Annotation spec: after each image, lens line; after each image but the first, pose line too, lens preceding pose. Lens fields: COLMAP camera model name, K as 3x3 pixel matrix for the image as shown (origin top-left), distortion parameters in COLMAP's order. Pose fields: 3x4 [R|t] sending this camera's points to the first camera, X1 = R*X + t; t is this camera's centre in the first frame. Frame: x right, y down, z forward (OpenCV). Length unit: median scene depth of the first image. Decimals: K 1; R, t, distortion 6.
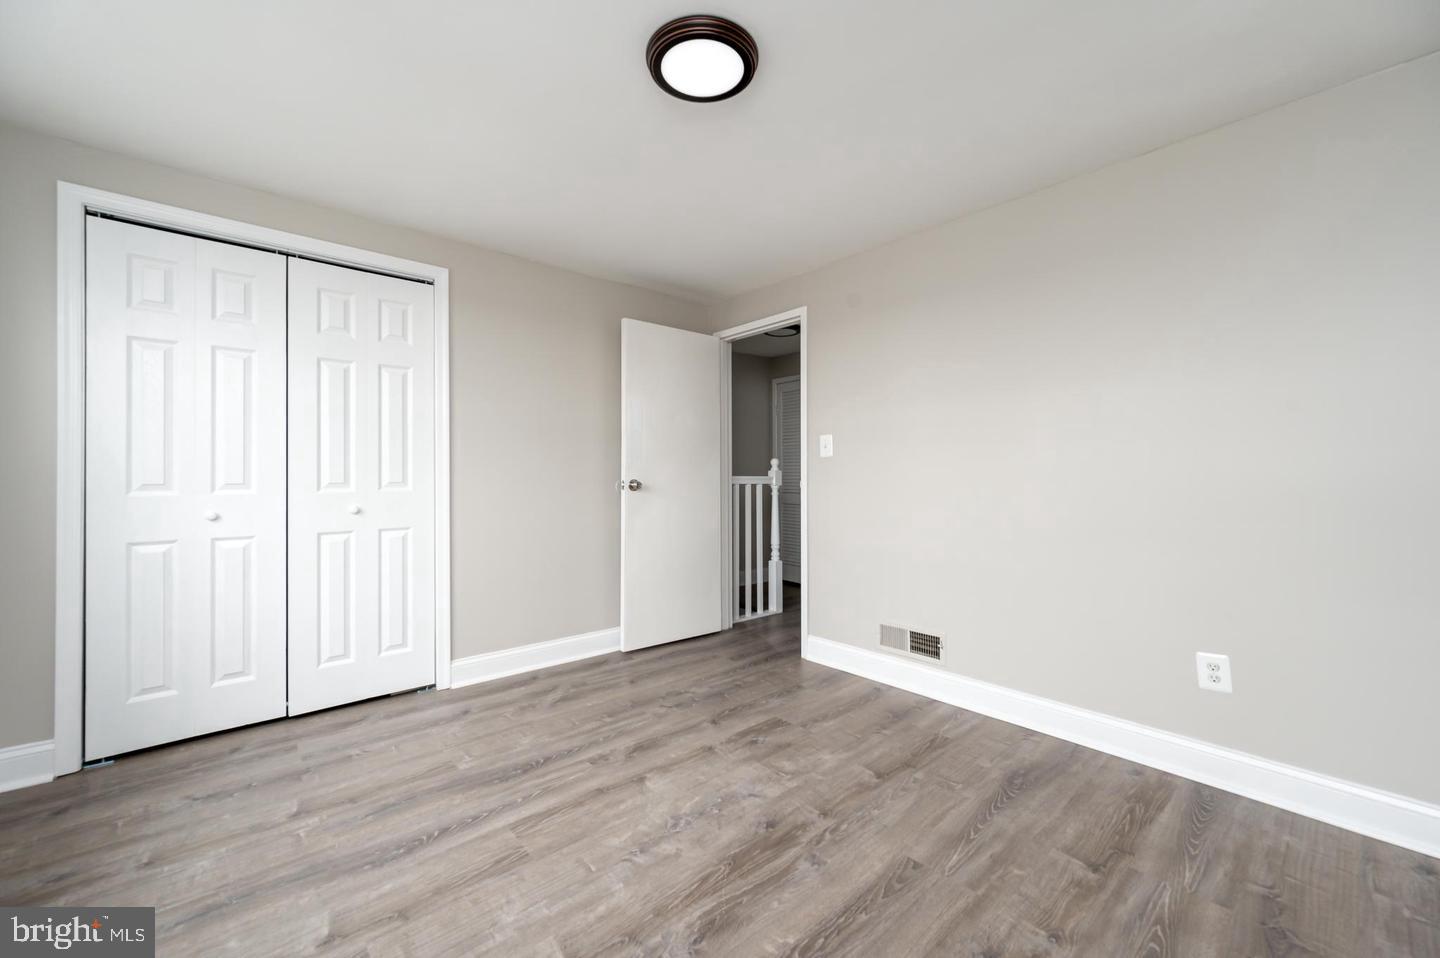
lens RADIAL K [[557.2, 0, 720.0], [0, 557.2, 479.0], [0, 0, 1]] dist [-0.000884, -0.000009]
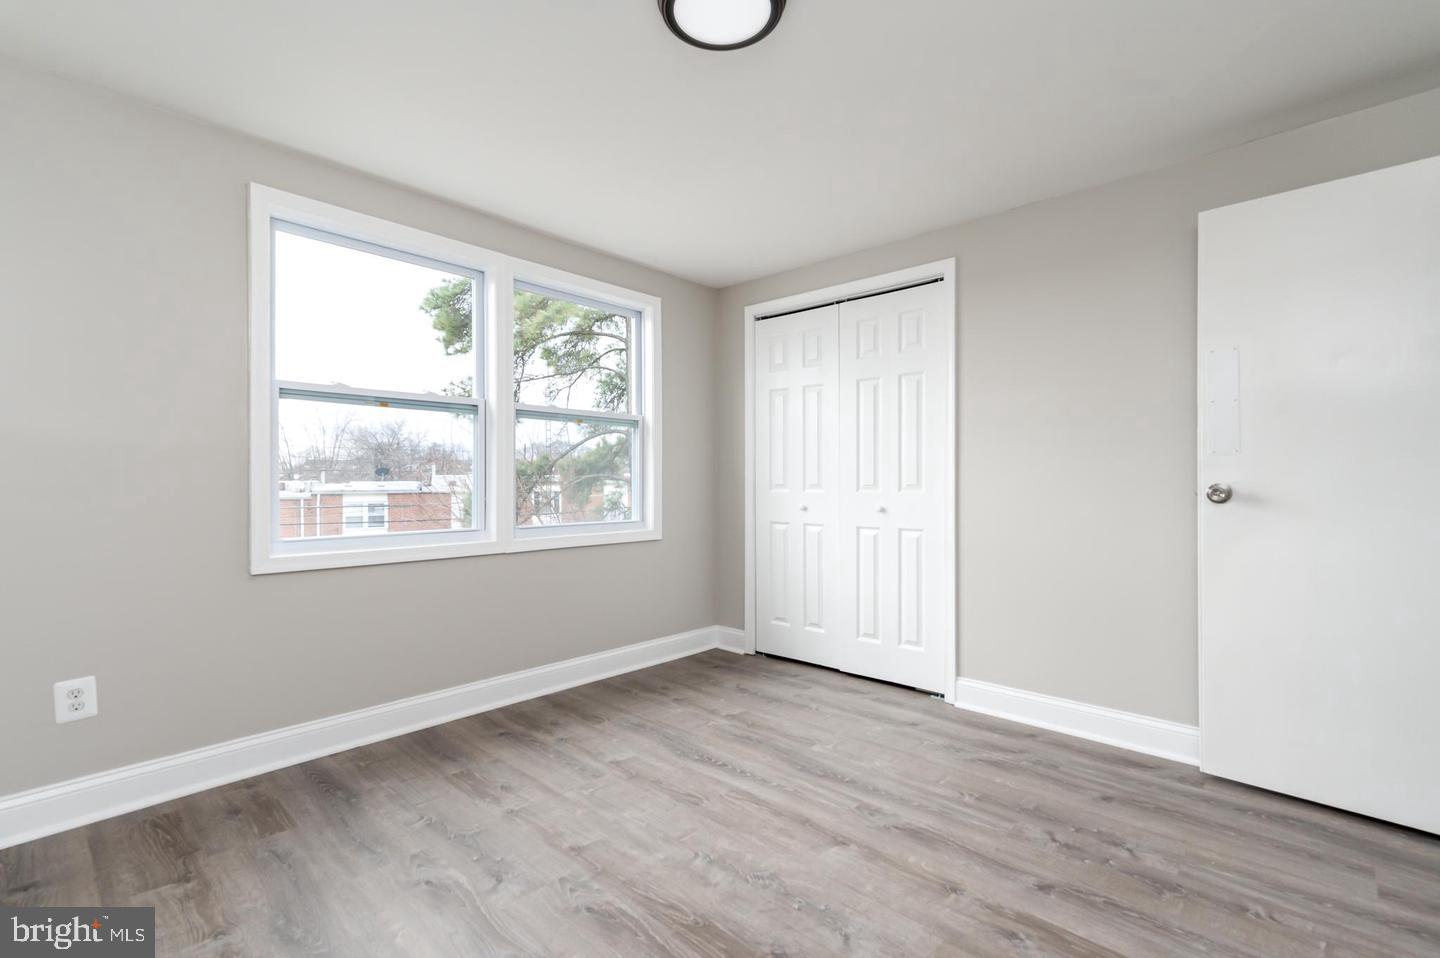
lens RADIAL K [[636.5, 0, 721.2], [0, 636.5, 485.5], [0, 0, 1]] dist [0.013151, 0.000093]
pose [[0.125285, 0.008887, -0.992081, 0.679870], [-0.003217, 0.999958, 0.008551, -0.001854], [0.992116, 0.002120, 0.125308, 0.612448]]
